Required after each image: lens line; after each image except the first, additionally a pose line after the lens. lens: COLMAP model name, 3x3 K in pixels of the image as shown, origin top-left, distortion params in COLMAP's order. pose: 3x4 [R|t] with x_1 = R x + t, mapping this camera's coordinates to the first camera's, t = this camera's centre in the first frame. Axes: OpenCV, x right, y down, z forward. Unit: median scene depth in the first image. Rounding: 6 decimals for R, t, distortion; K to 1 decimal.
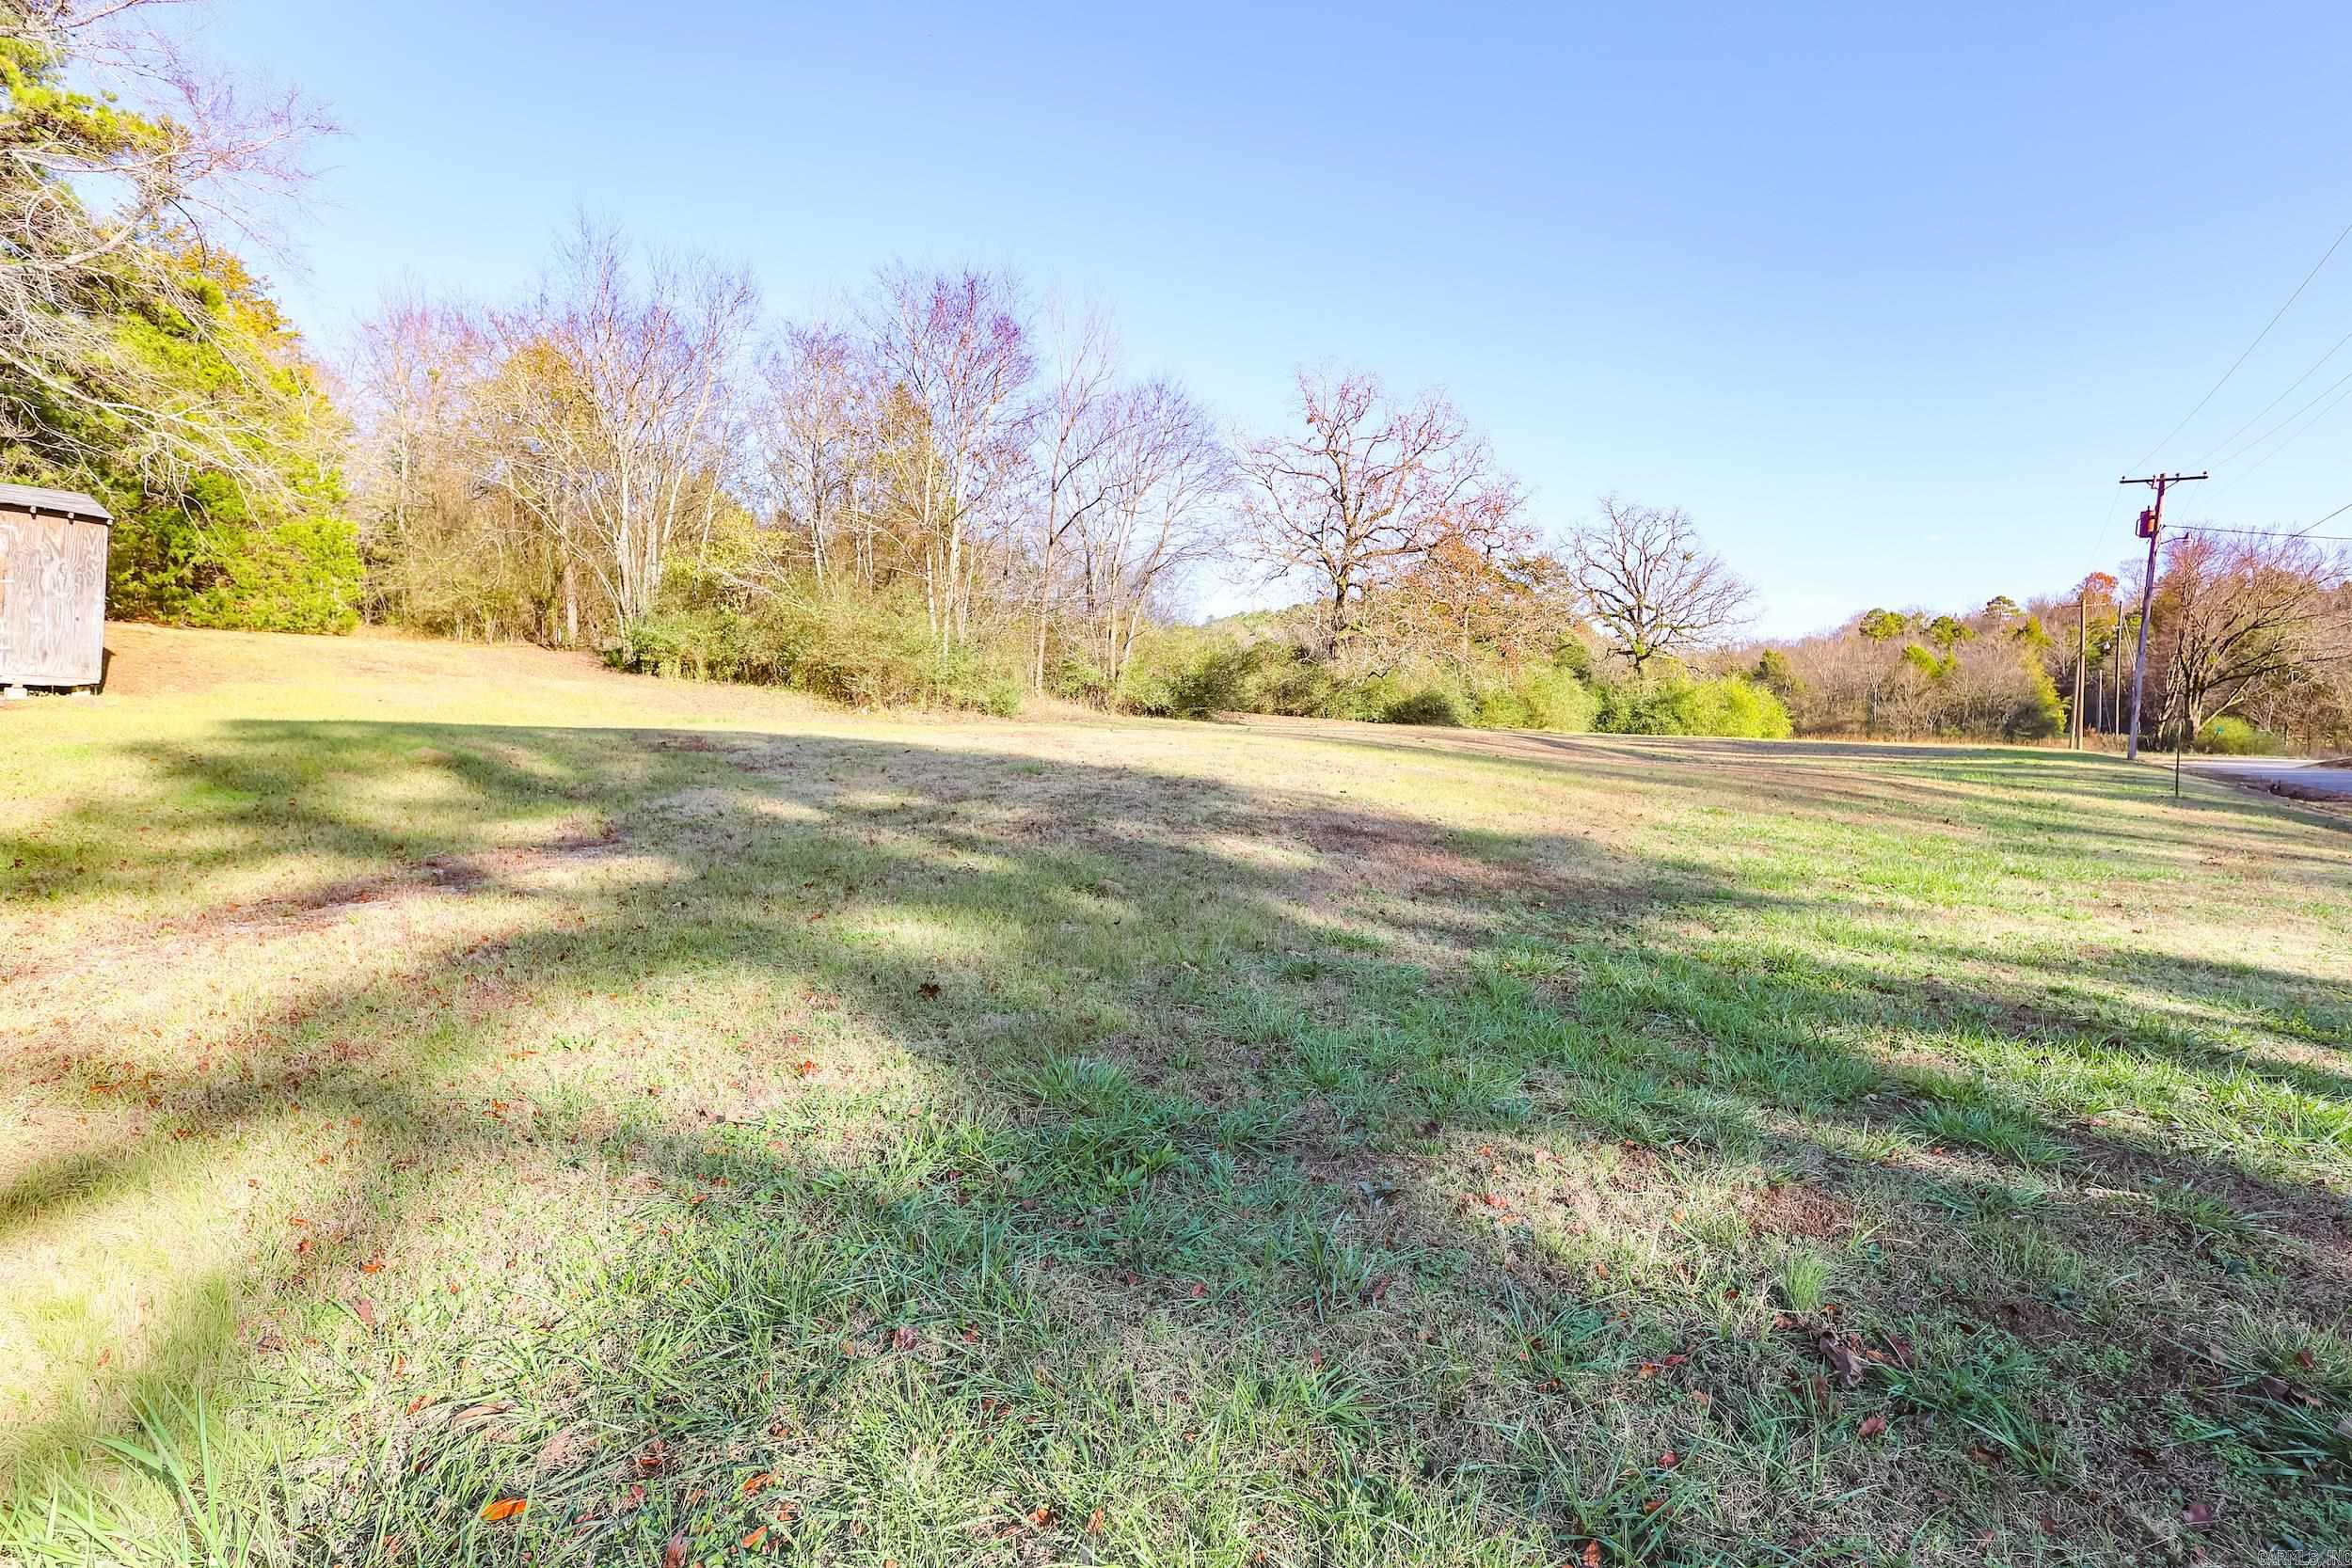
lens RADIAL K [[1082.7, 0, 1176.0], [0, 1082.7, 784.0], [0, 0, 1]] dist [-0.002915, 0.000688]
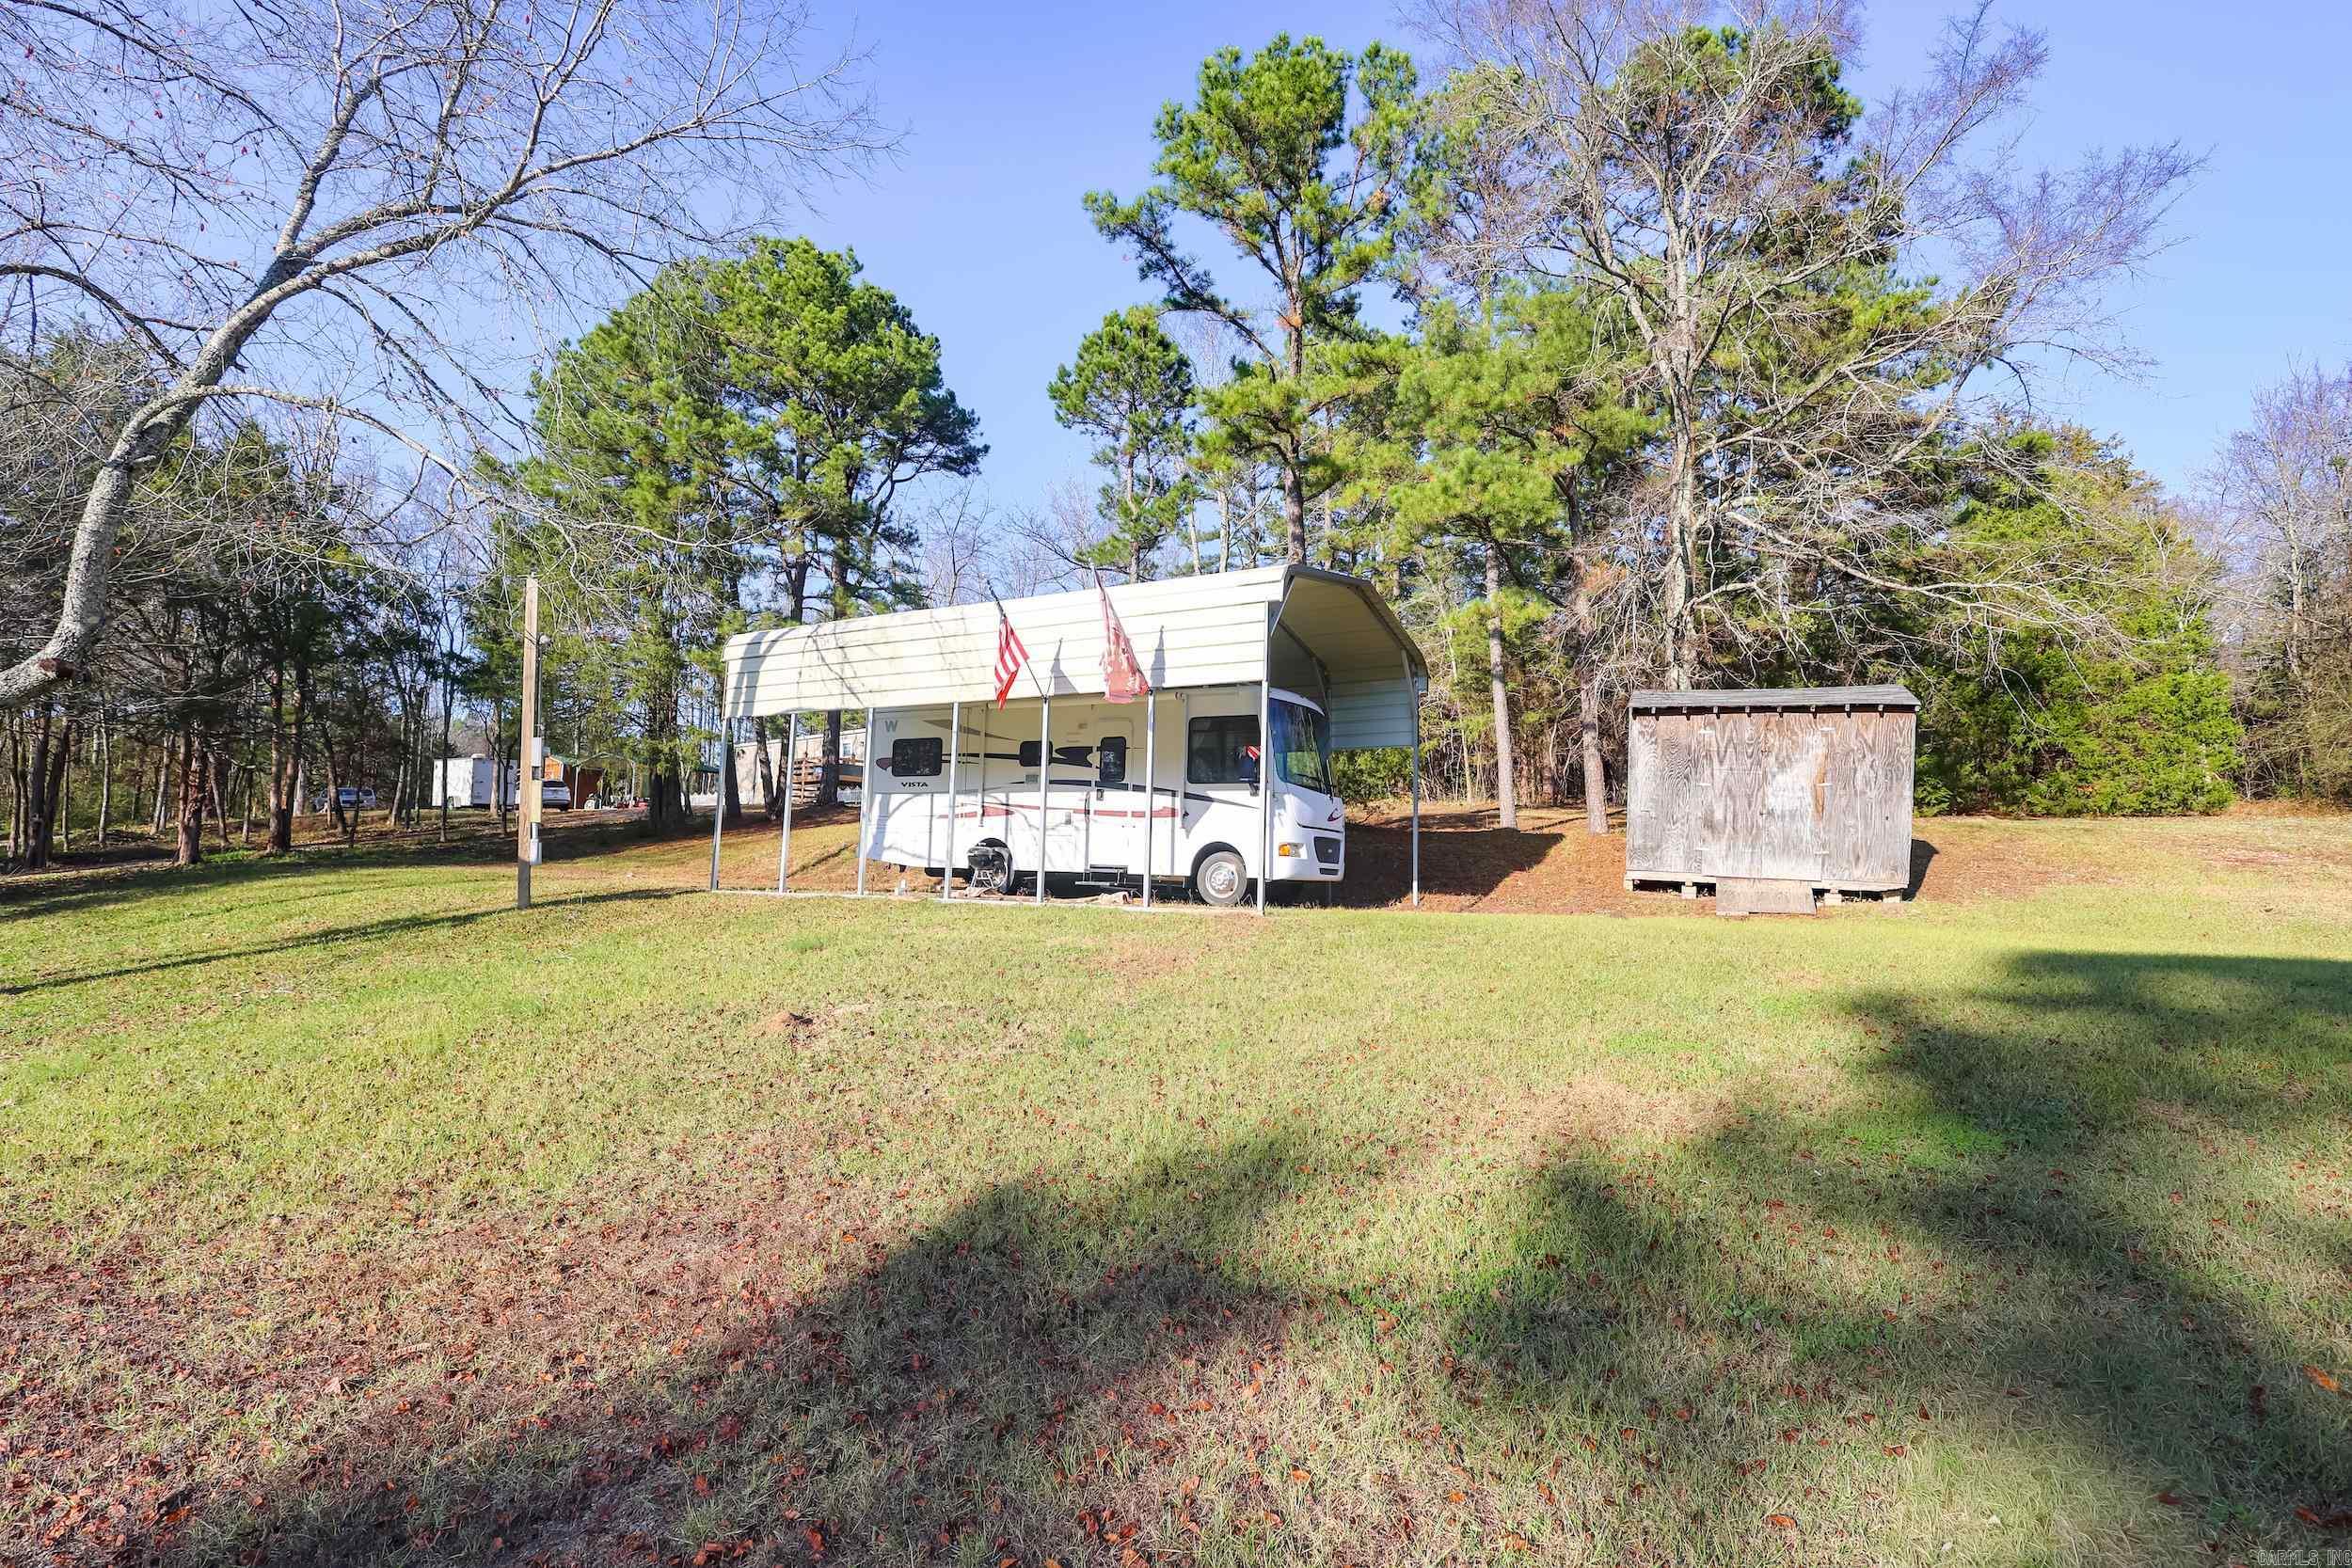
lens RADIAL K [[1083.9, 0, 1176.0], [0, 1083.9, 784.0], [0, 0, 1]] dist [0.001360, 0.000907]
pose [[0.150098, -0.091370, -0.984440, -0.108037], [-0.075450, 0.991758, -0.103553, -0.022182], [0.985788, 0.089819, 0.141968, 0.148233]]
